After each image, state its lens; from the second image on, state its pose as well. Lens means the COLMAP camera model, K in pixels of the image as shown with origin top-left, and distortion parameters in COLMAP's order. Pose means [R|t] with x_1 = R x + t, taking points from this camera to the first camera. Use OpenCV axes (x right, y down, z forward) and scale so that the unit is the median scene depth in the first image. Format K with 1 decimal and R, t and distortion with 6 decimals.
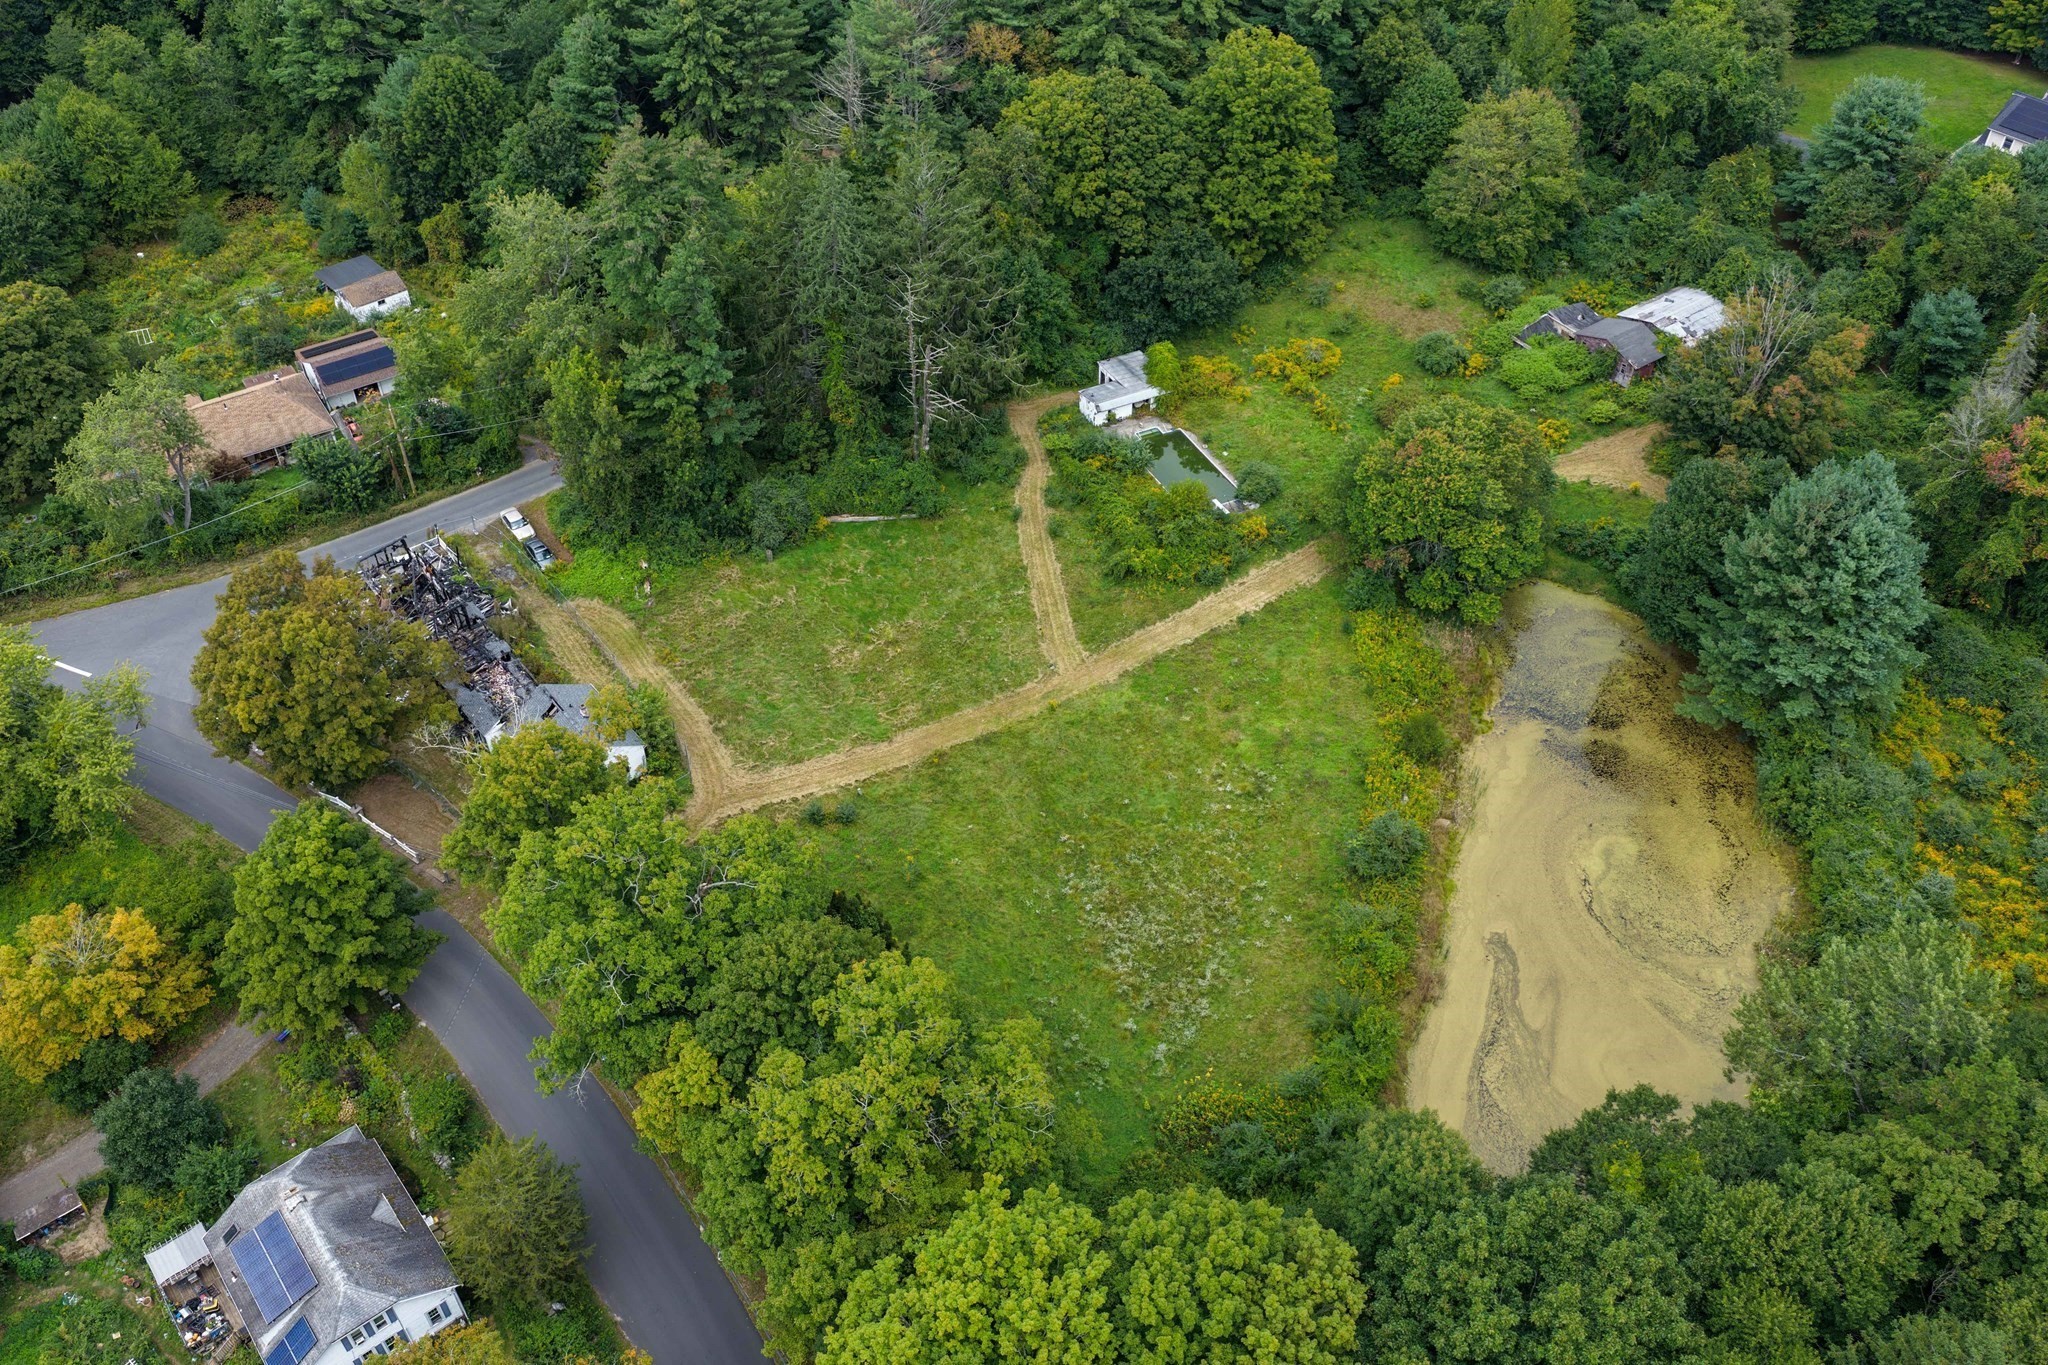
lens RADIAL K [[1699.8, 0, 1020.0], [0, 1699.8, 677.3], [0, 0, 1]] dist [-0.015432, 0.037125]
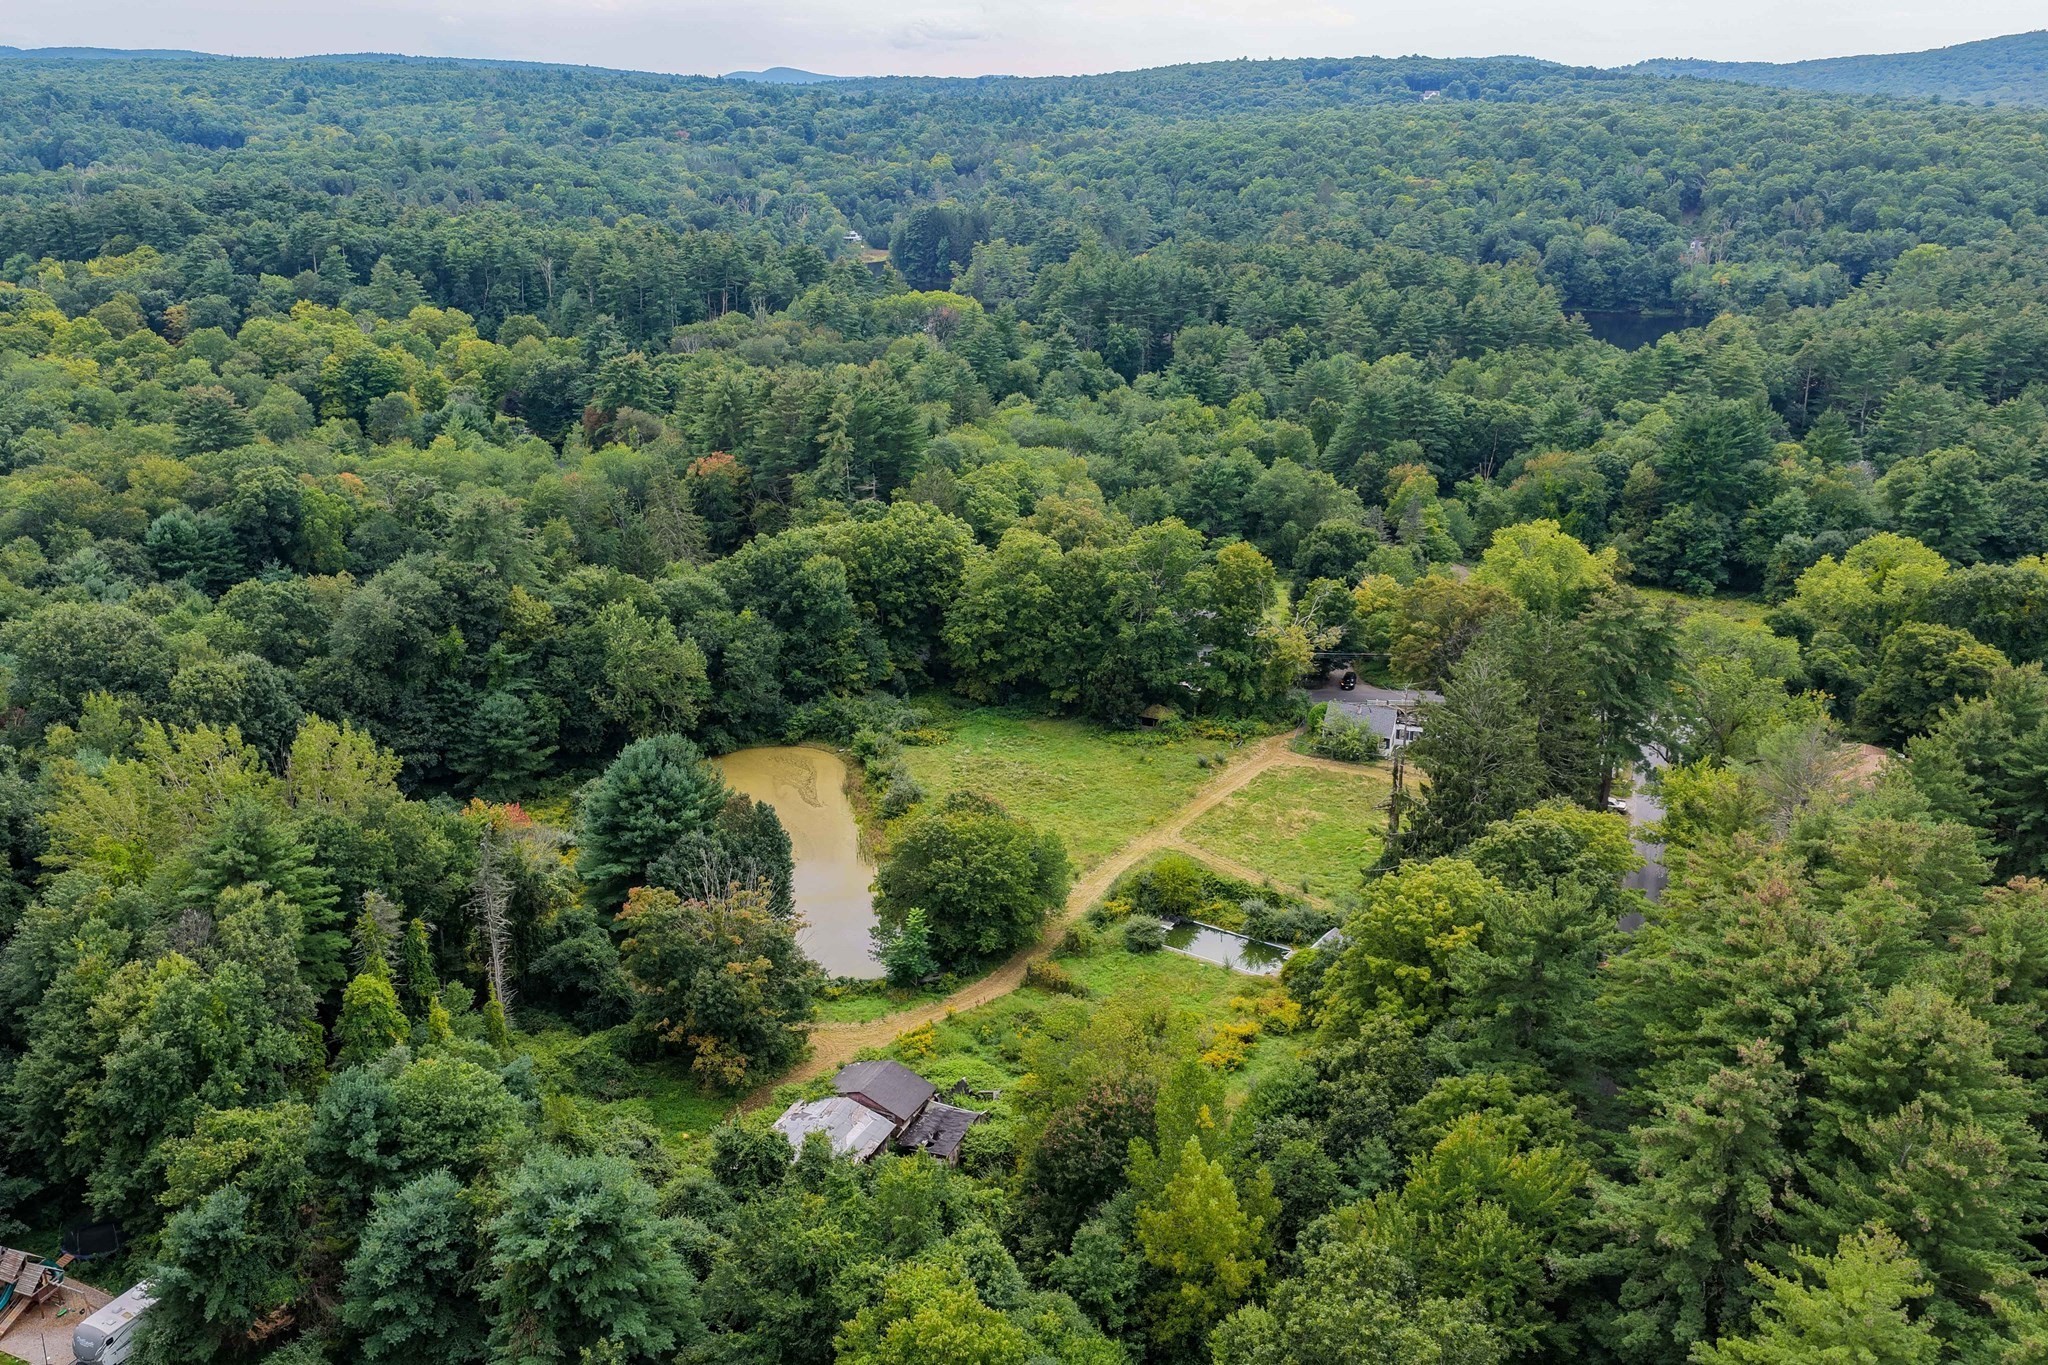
lens RADIAL K [[1699.8, 0, 1020.0], [0, 1699.8, 677.3], [0, 0, 1]] dist [-0.015432, 0.037125]
pose [[-0.865445, 0.162948, -0.473765, 0.643782], [-0.340828, 0.501606, 0.795128, -0.951353], [0.367207, 0.849611, -0.378575, 1.163689]]
